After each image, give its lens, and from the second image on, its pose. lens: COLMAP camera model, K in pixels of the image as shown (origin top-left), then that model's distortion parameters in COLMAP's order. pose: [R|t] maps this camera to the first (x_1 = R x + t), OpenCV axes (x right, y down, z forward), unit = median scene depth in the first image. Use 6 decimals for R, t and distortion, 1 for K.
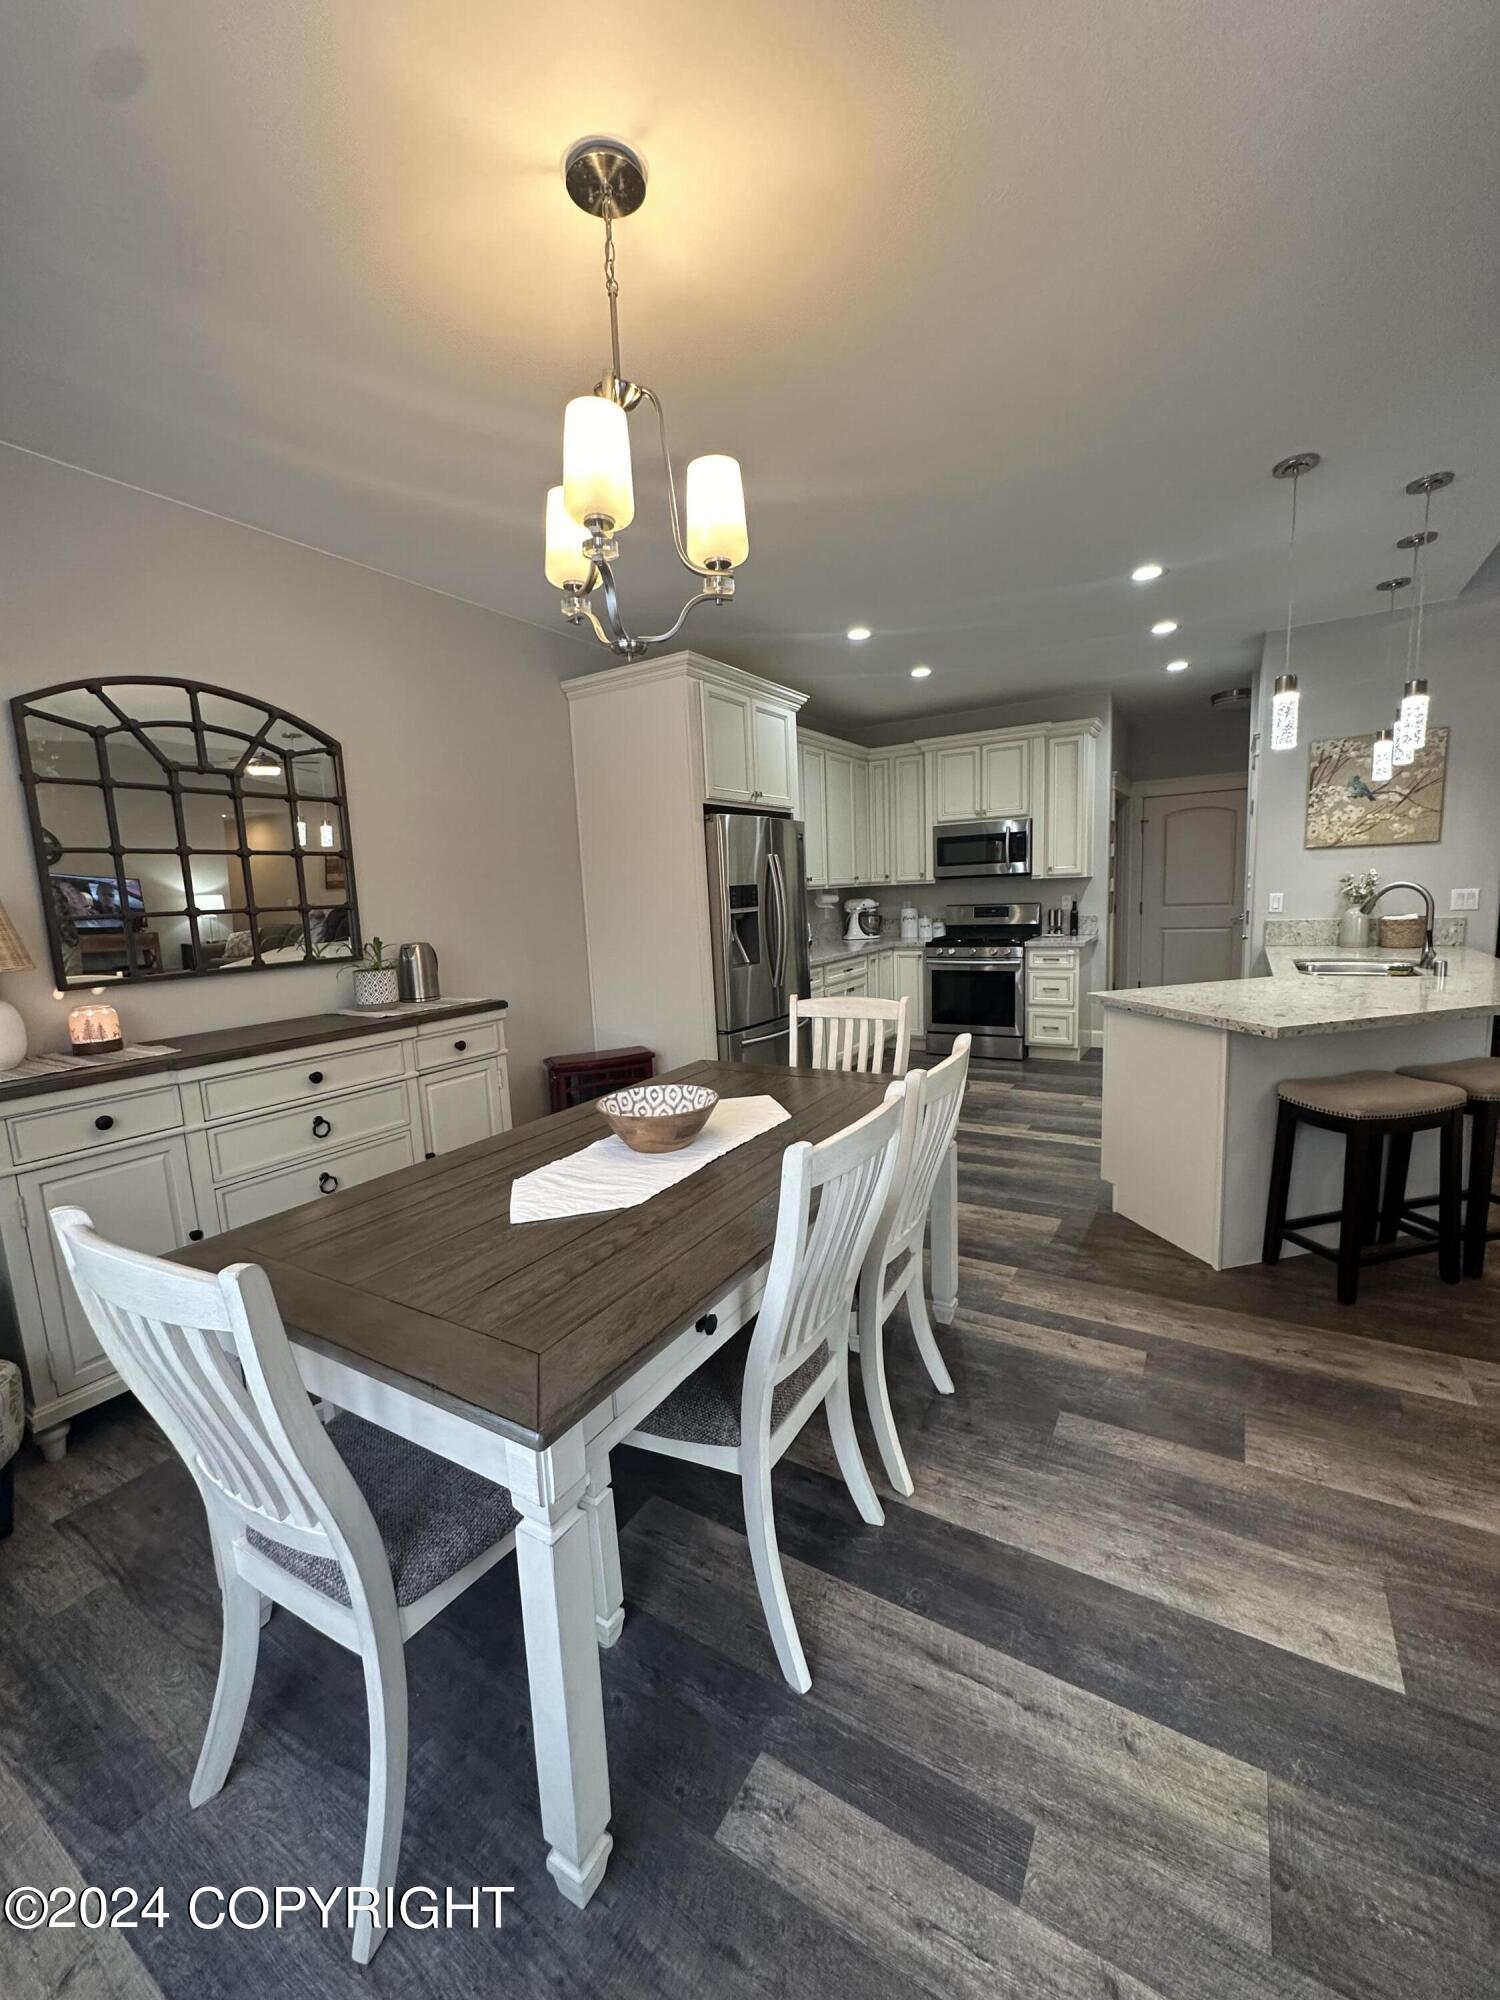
lens RADIAL K [[796.3, 0, 750.6], [0, 796.3, 1003.7], [0, 0, 1]] dist [-0.005813, 0.001544]
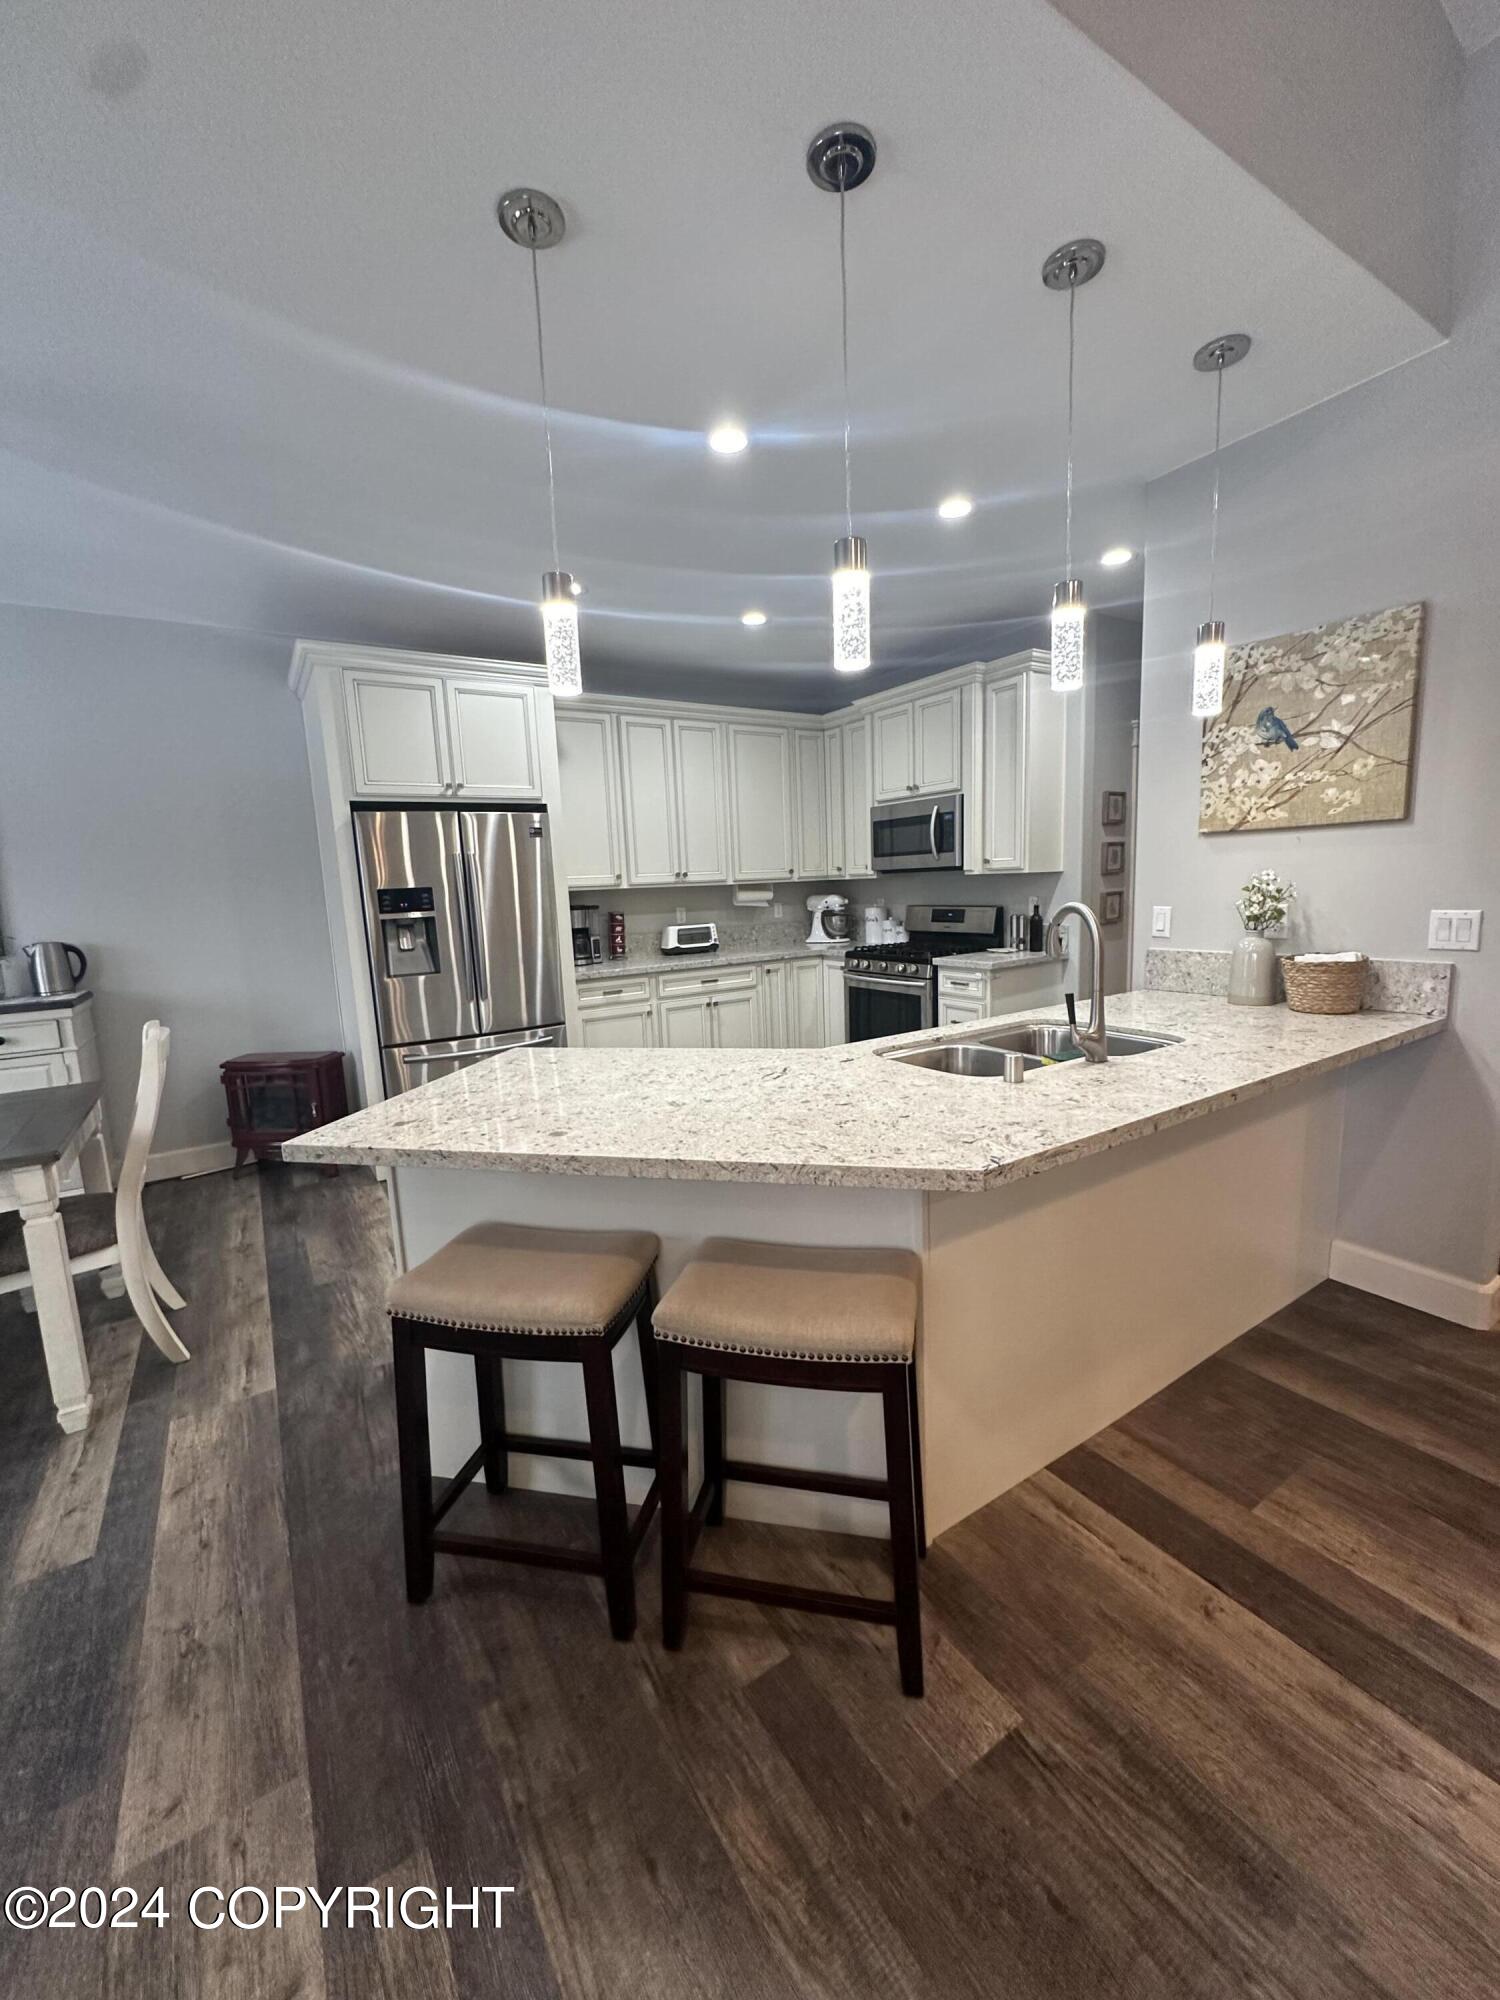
lens RADIAL K [[796.3, 0, 750.6], [0, 796.3, 1003.7], [0, 0, 1]] dist [-0.005813, 0.001544]
pose [[0.899569, 0.075040, -0.430285, 0.526700], [-0.063556, 0.997135, 0.041025, -0.055389], [0.432130, -0.009558, 0.901761, 0.241933]]
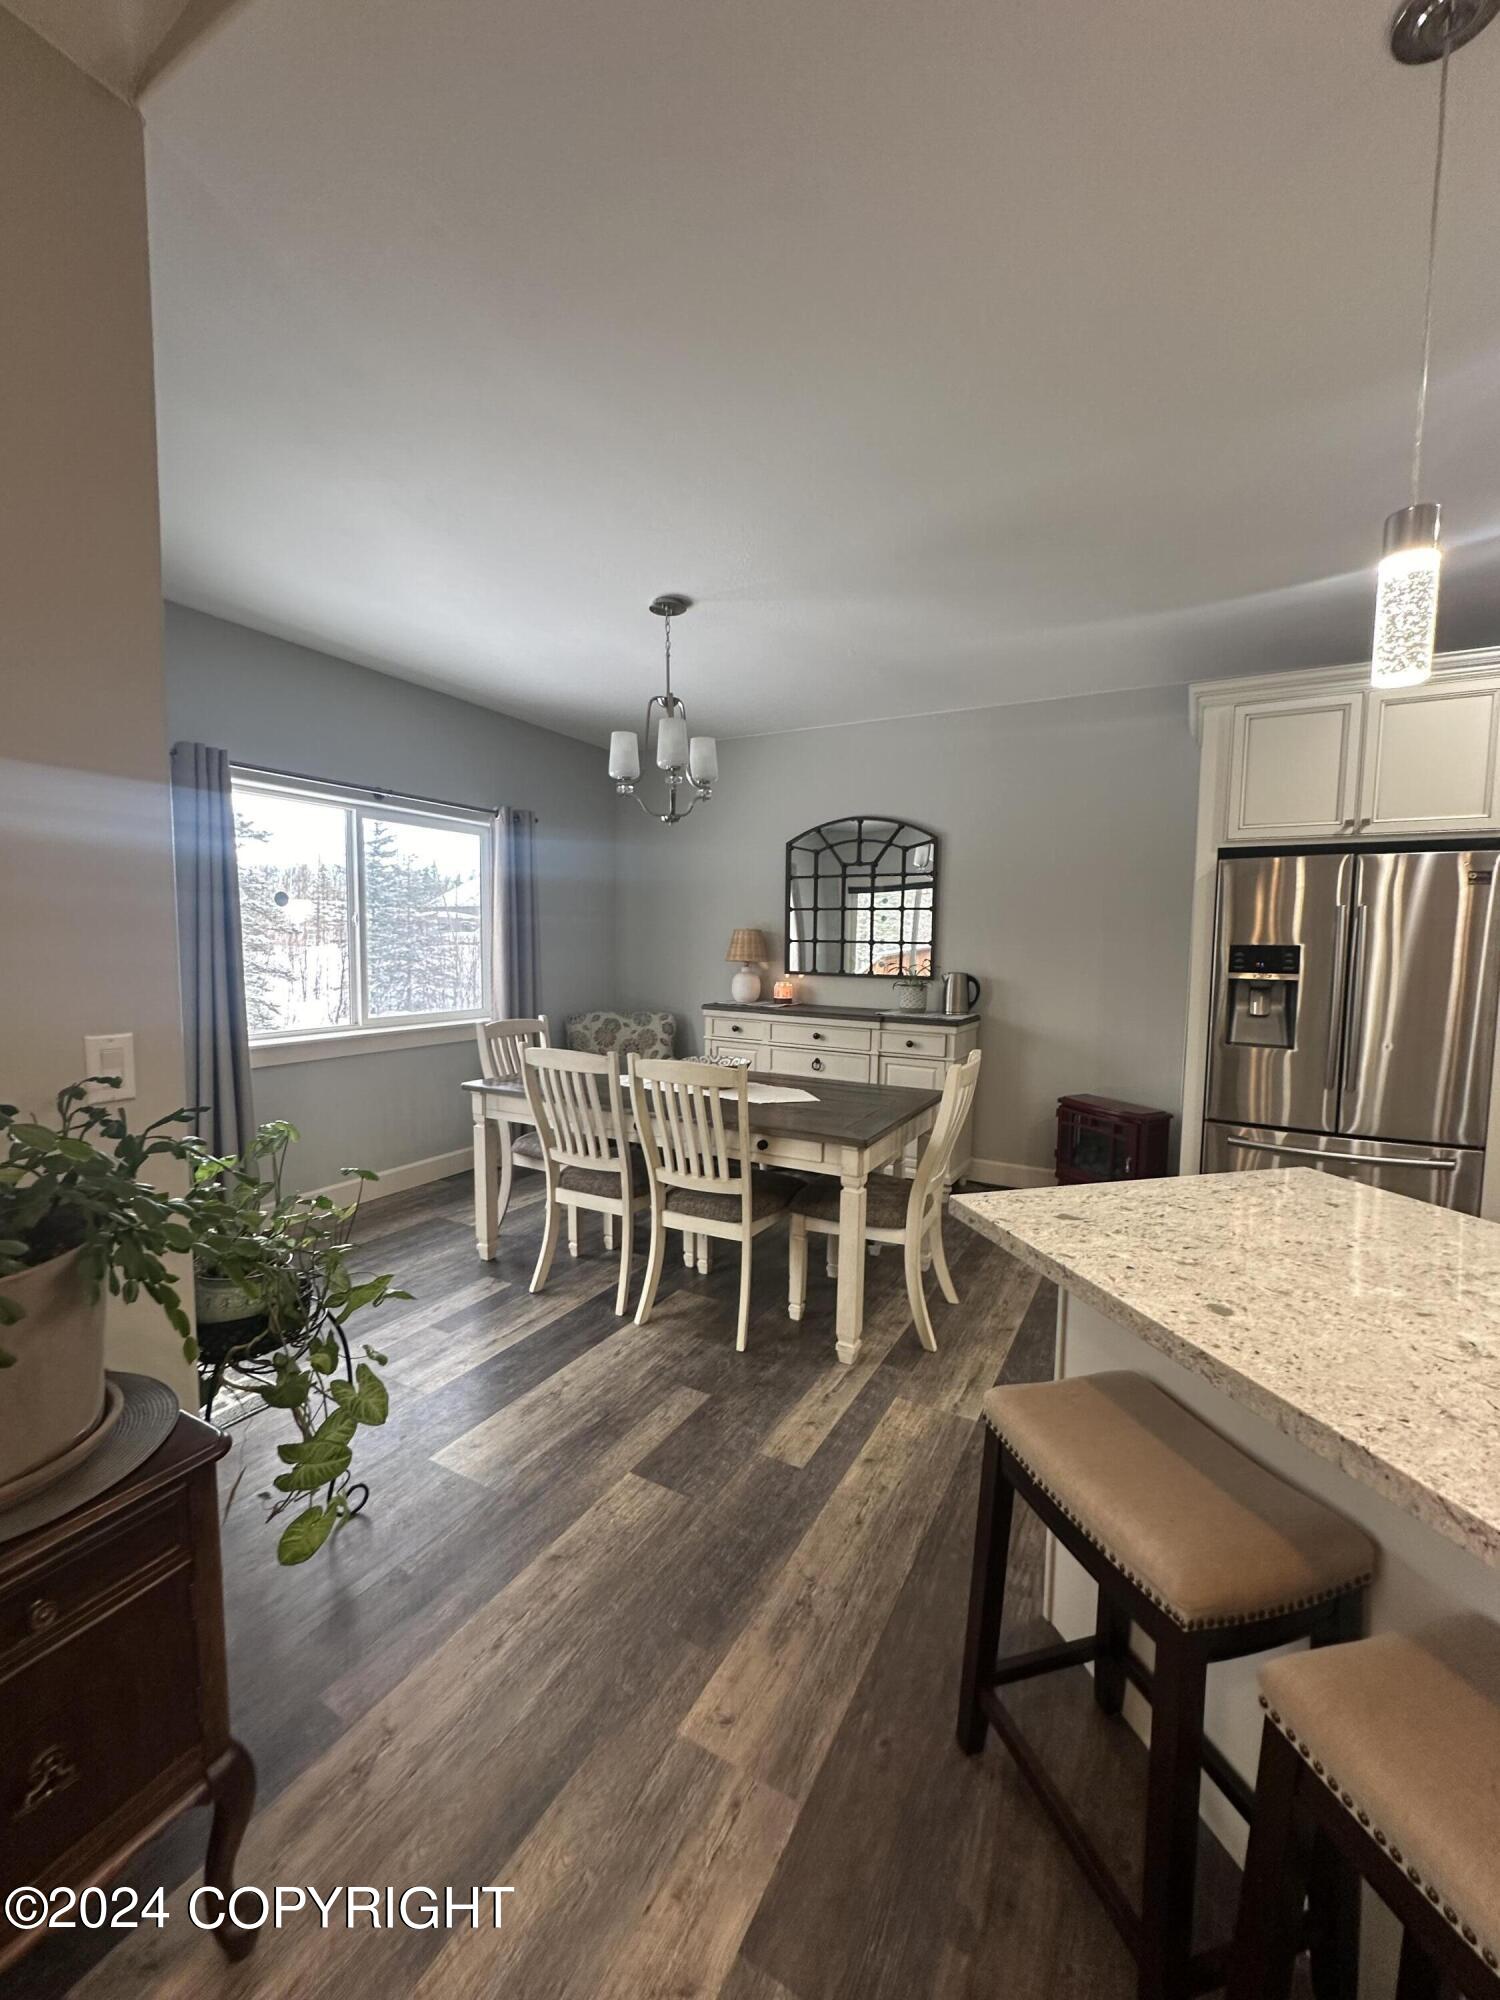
lens RADIAL K [[796.3, 0, 750.6], [0, 796.3, 1003.7], [0, 0, 1]] dist [-0.005813, 0.001544]
pose [[0.042190, 0.126494, -0.991070, 0.530291], [-0.160587, 0.979915, 0.118234, -0.072343], [0.986120, 0.154165, 0.061655, 0.320237]]
